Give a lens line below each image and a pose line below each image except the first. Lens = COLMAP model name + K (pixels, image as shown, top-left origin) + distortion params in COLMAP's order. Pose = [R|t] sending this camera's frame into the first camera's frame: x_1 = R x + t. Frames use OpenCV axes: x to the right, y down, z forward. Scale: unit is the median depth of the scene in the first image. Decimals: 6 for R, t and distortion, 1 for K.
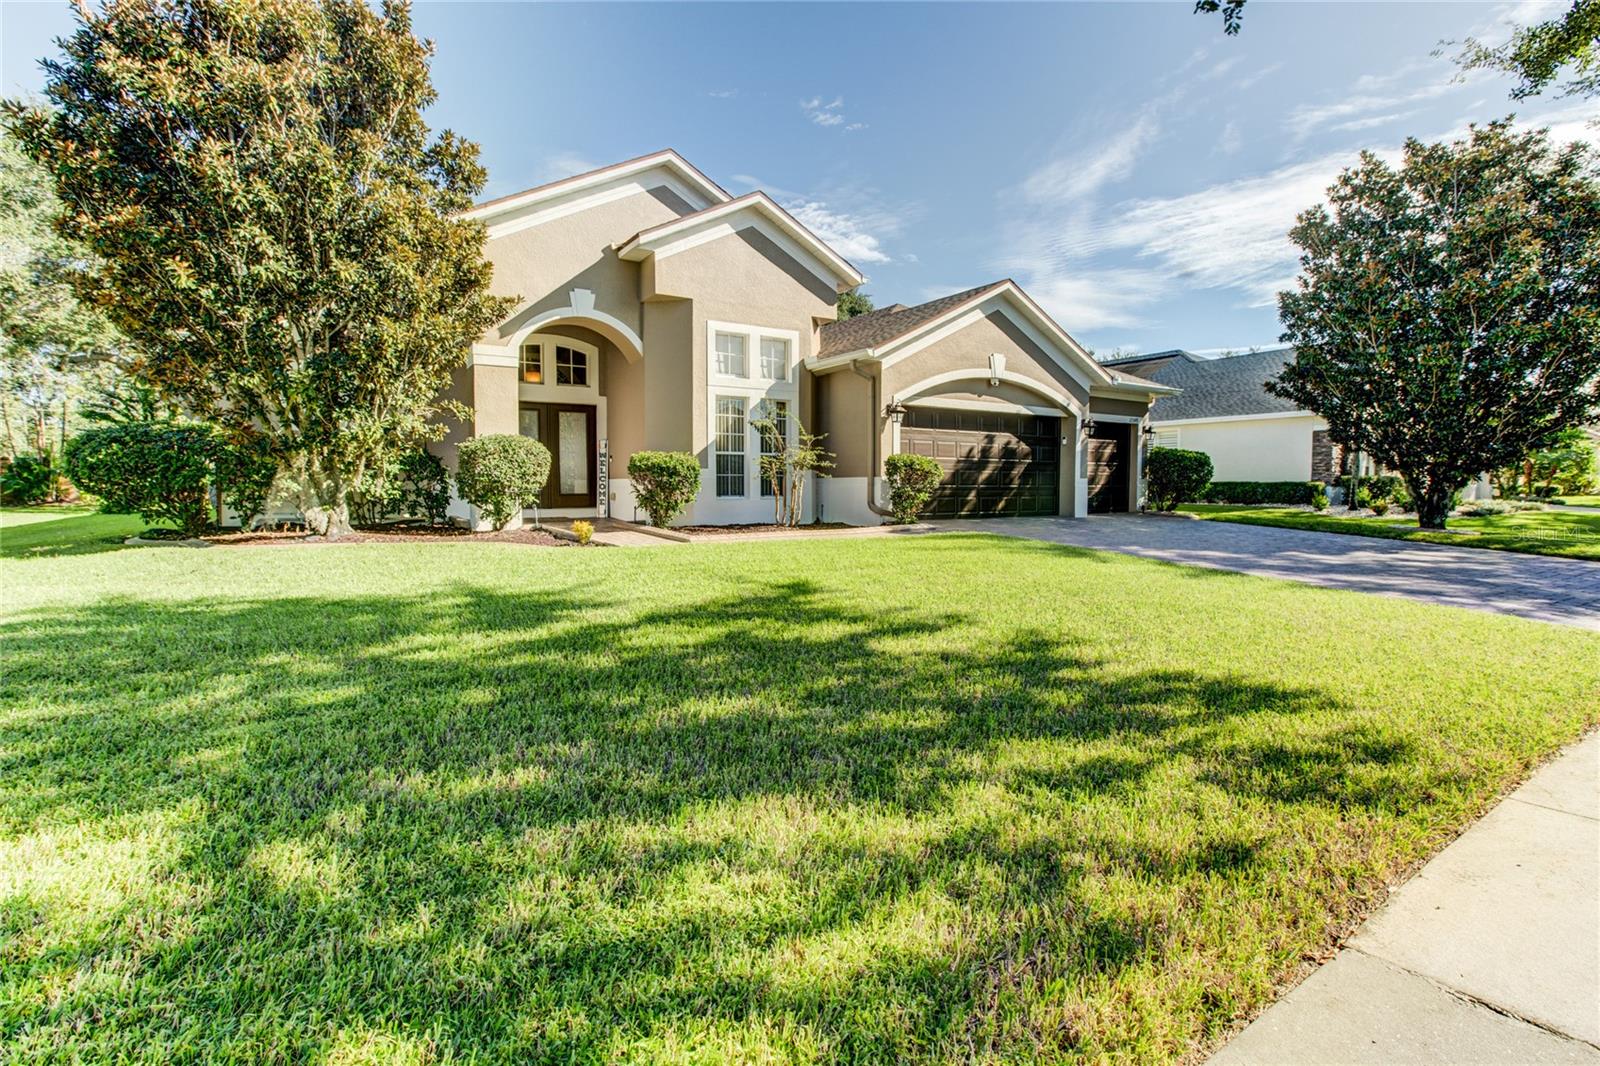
lens RADIAL K [[753.1, 0, 801.7], [0, 753.1, 526.1], [0, 0, 1]] dist [-0.037058, 0.021123]
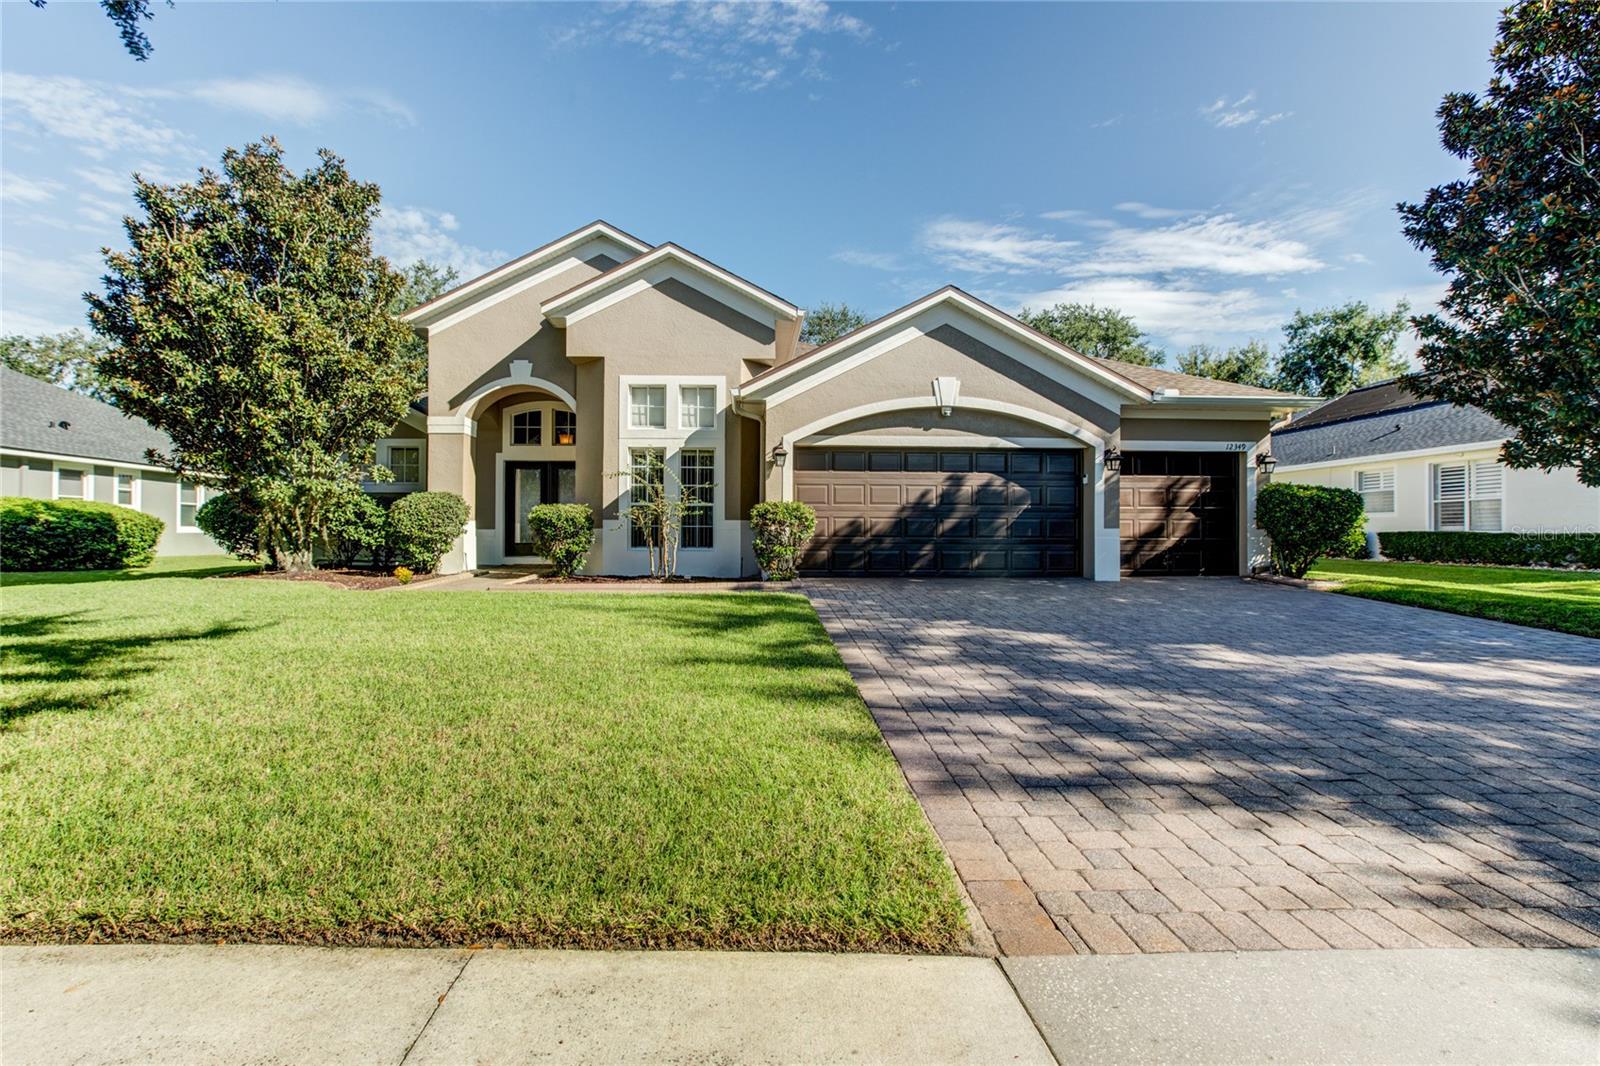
lens RADIAL K [[762.6, 0, 765.5], [0, 762.6, 532.9], [0, 0, 1]] dist [-0.036807, 0.014654]
pose [[0.860626, -0.000316, -0.509238, 0.511585], [-0.031275, 0.998079, -0.053475, -0.008942], [0.508277, 0.061948, 0.858963, 0.197059]]
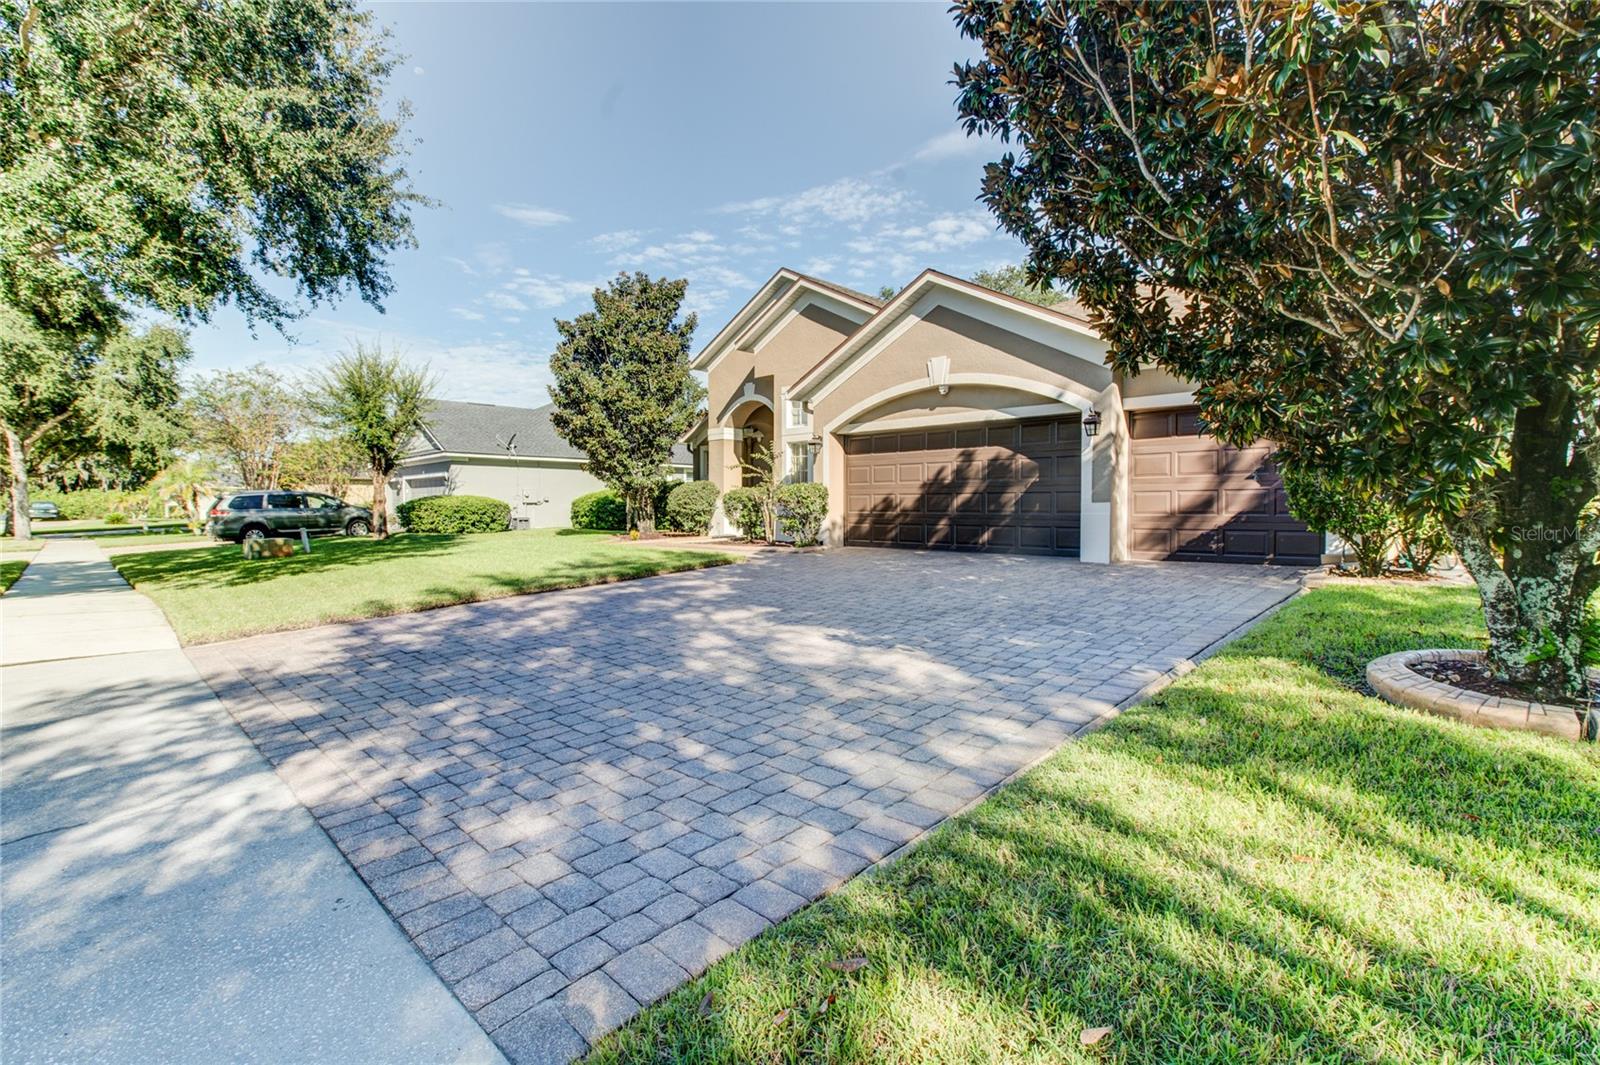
lens RADIAL K [[721.0, 0, 792.7], [0, 721.0, 528.3], [0, 0, 1]] dist [-0.035535, 0.018943]
pose [[0.209967, 0.031323, -0.977207, 1.019457], [-0.051931, 0.998433, 0.020846, -0.045010], [0.976328, 0.046370, 0.211265, 0.674993]]
